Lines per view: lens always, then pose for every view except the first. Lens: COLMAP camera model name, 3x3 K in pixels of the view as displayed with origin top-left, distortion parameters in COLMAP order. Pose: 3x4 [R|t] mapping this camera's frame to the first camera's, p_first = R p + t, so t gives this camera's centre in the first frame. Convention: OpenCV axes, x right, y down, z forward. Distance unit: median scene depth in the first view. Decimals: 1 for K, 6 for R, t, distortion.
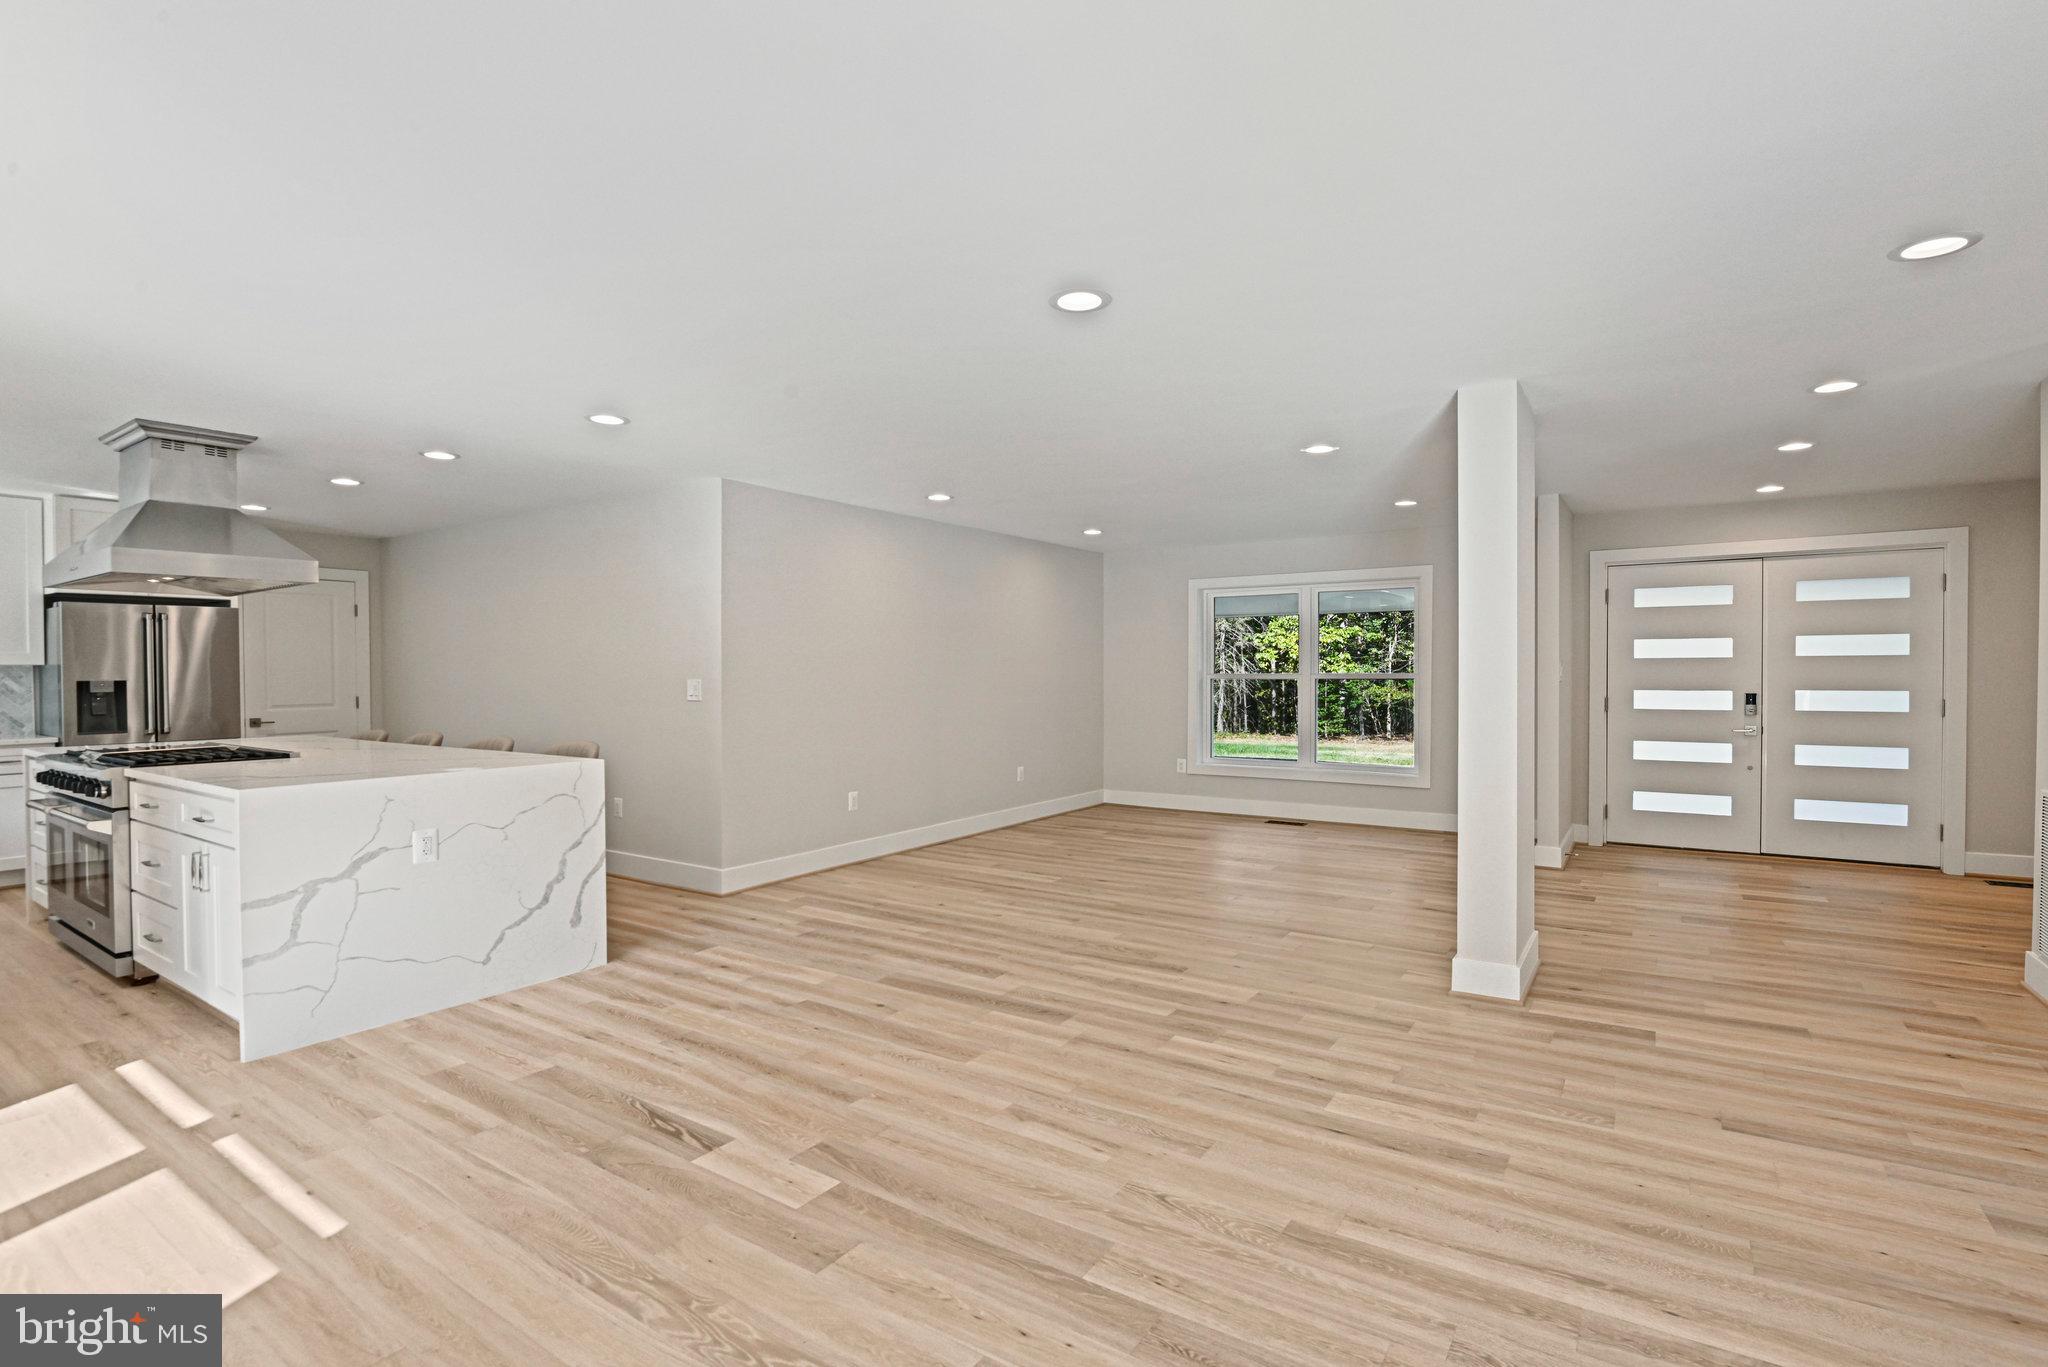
lens RADIAL K [[956.0, 0, 1032.6], [0, 956.0, 688.0], [0, 0, 1]] dist [-0.016903, -0.001475]
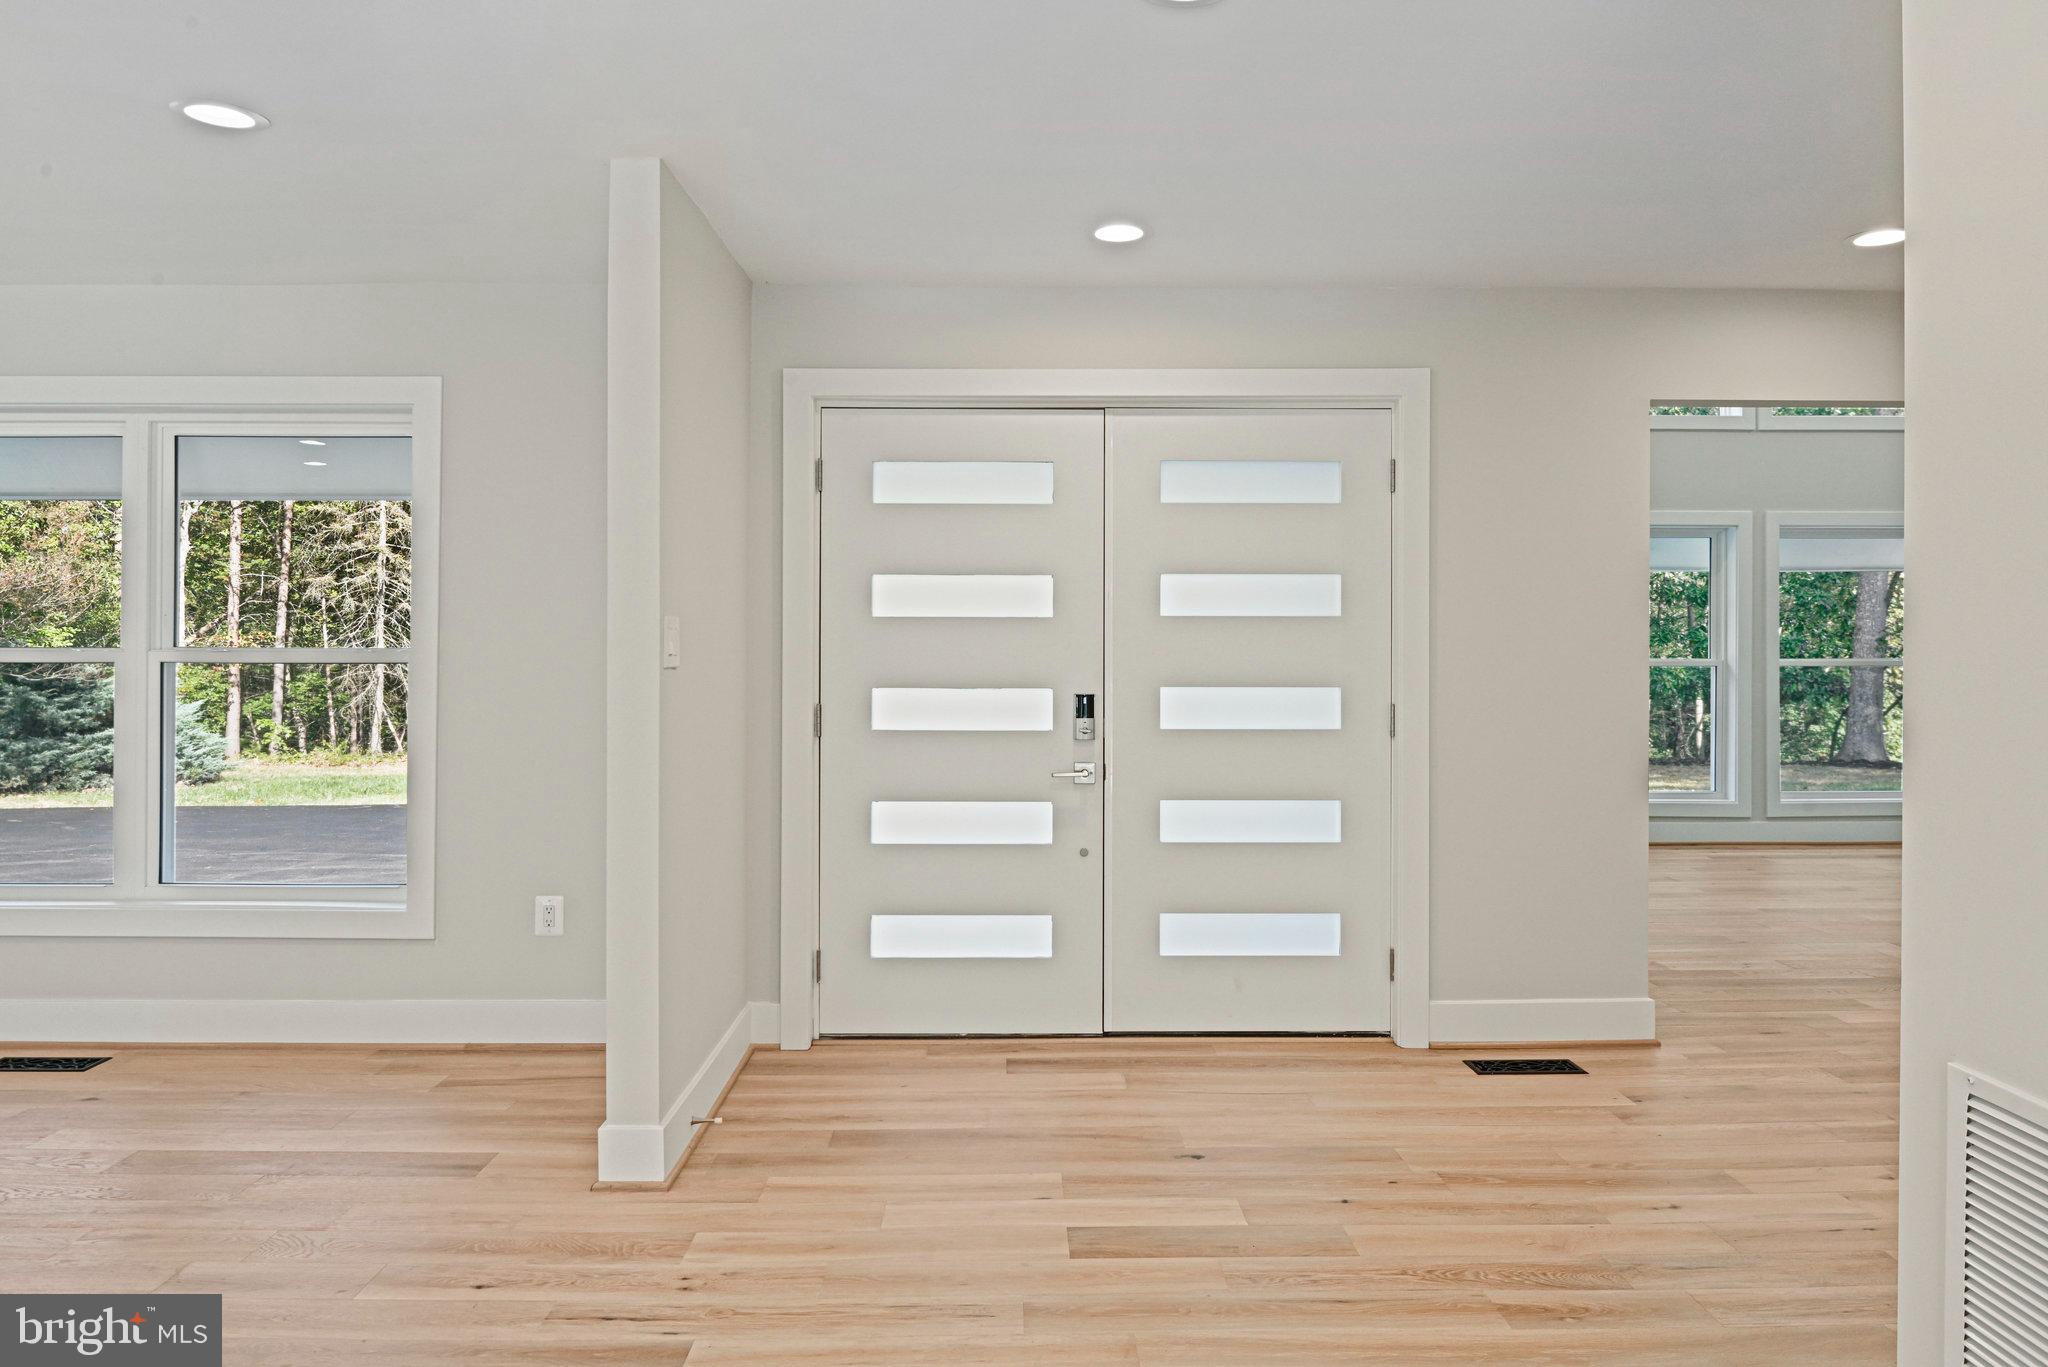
lens RADIAL K [[1293.4, 0, 1030.5], [0, 1293.4, 670.6], [0, 0, 1]] dist [0.005635, -0.000506]
pose [[0.823370, 0.003044, 0.567497, 0.499807], [0.003994, 0.999930, -0.011159, 0.001408], [-0.567491, 0.011454, 0.823300, 0.652482]]
